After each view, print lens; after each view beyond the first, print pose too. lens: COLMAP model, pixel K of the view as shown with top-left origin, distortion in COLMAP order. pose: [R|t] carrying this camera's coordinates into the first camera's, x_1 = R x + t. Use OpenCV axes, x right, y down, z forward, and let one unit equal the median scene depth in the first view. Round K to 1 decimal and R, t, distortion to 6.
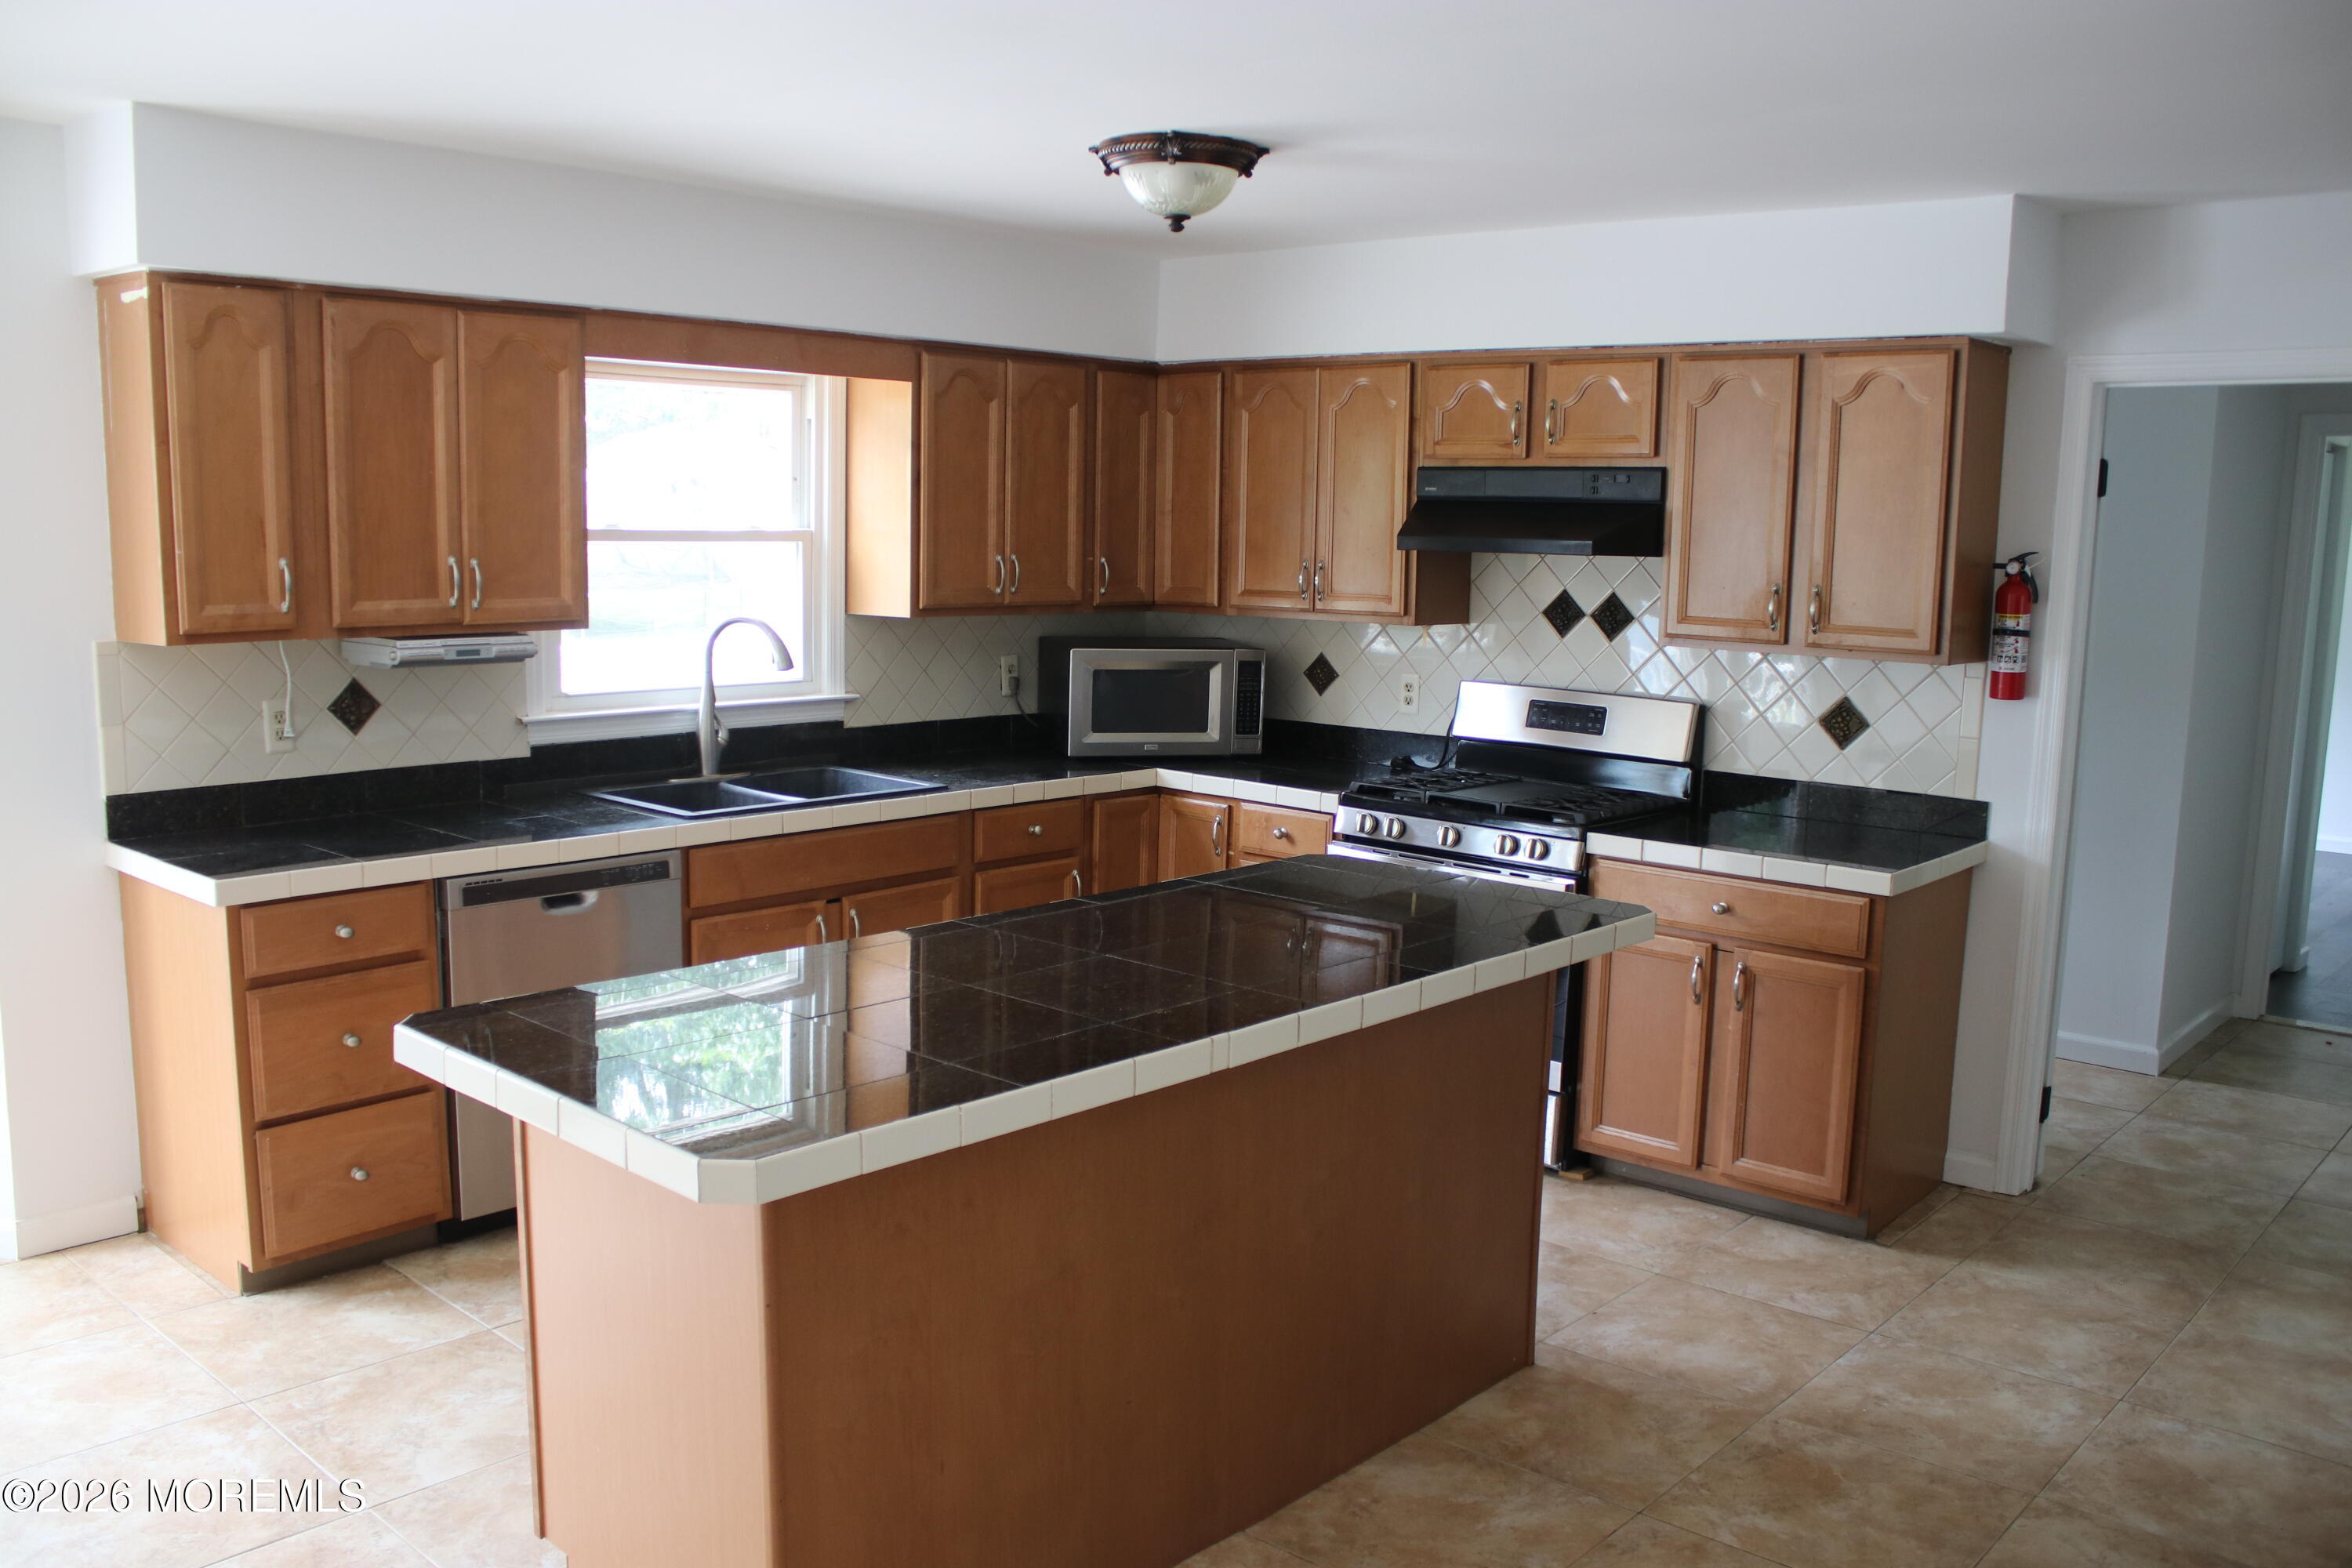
lens RADIAL K [[1933.2, 0, 1176.0], [0, 1933.2, 784.0], [0, 0, 1]] dist [-0.184053, 0.170146]
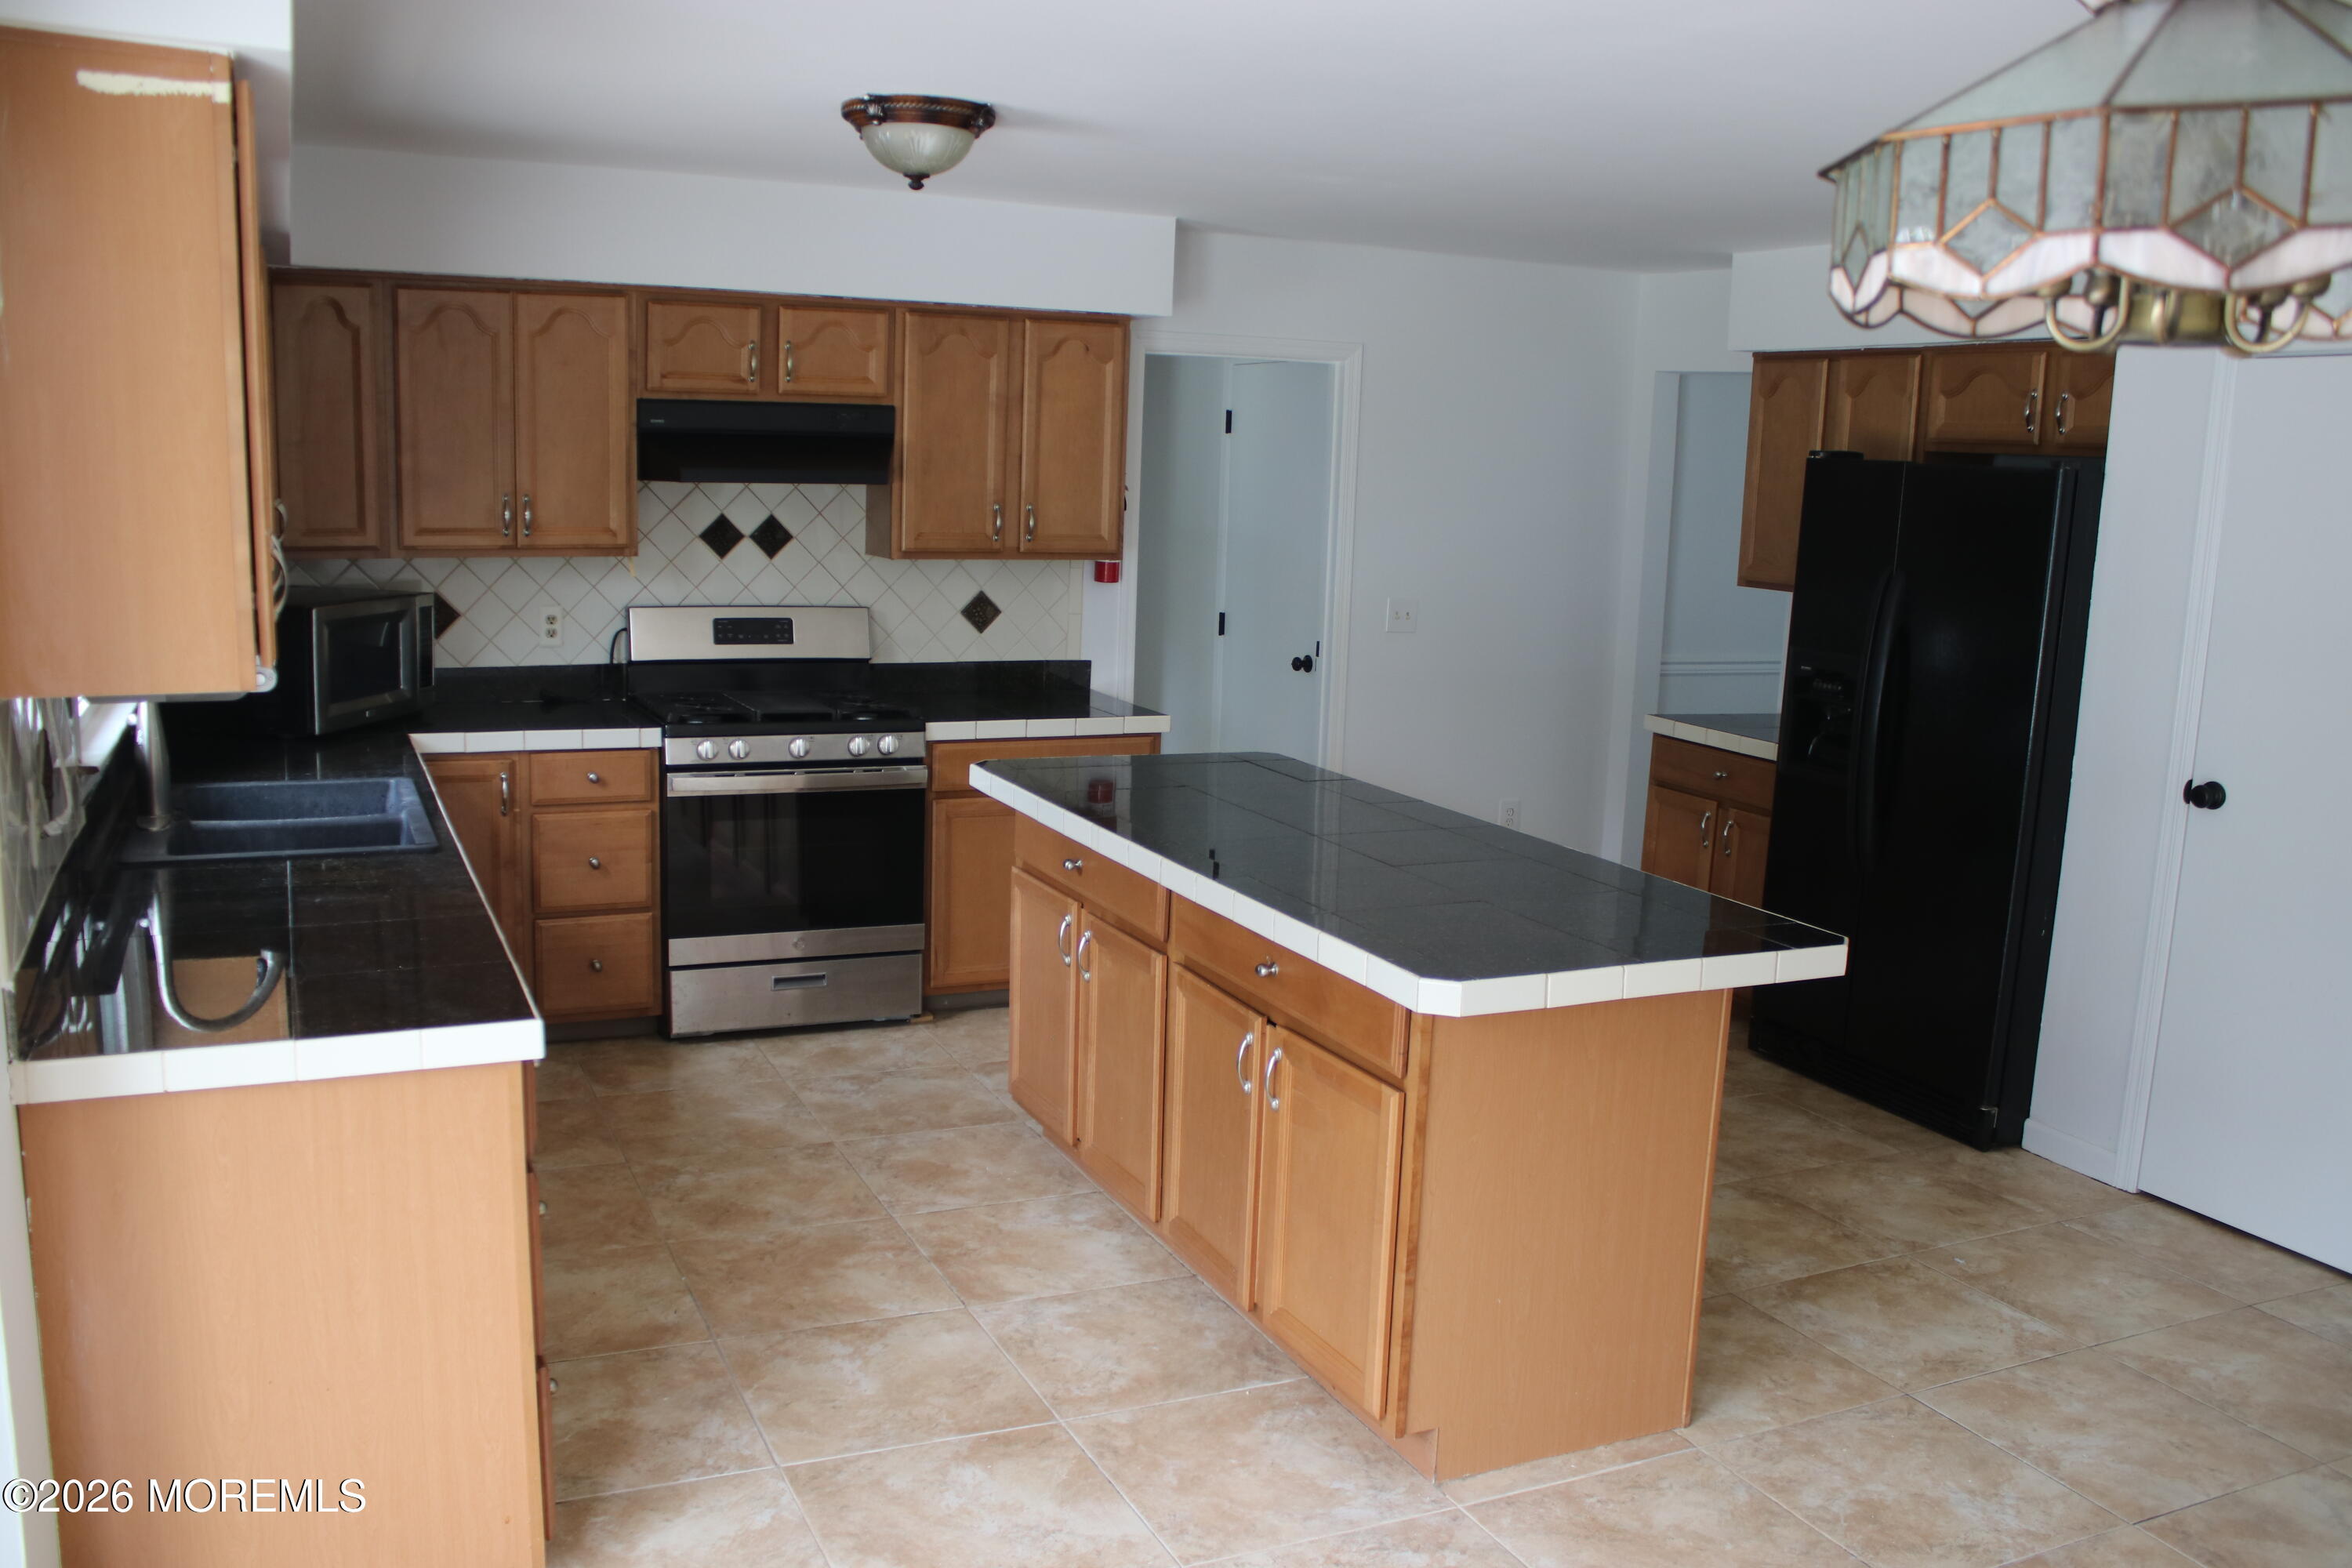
lens RADIAL K [[1933.2, 0, 1176.0], [0, 1933.2, 784.0], [0, 0, 1]] dist [-0.184053, 0.170146]
pose [[0.373396, -0.154863, 0.914655, -0.722329], [0.101827, 0.986852, 0.125517, -0.061871], [-0.922067, 0.046269, 0.384256, 0.369819]]
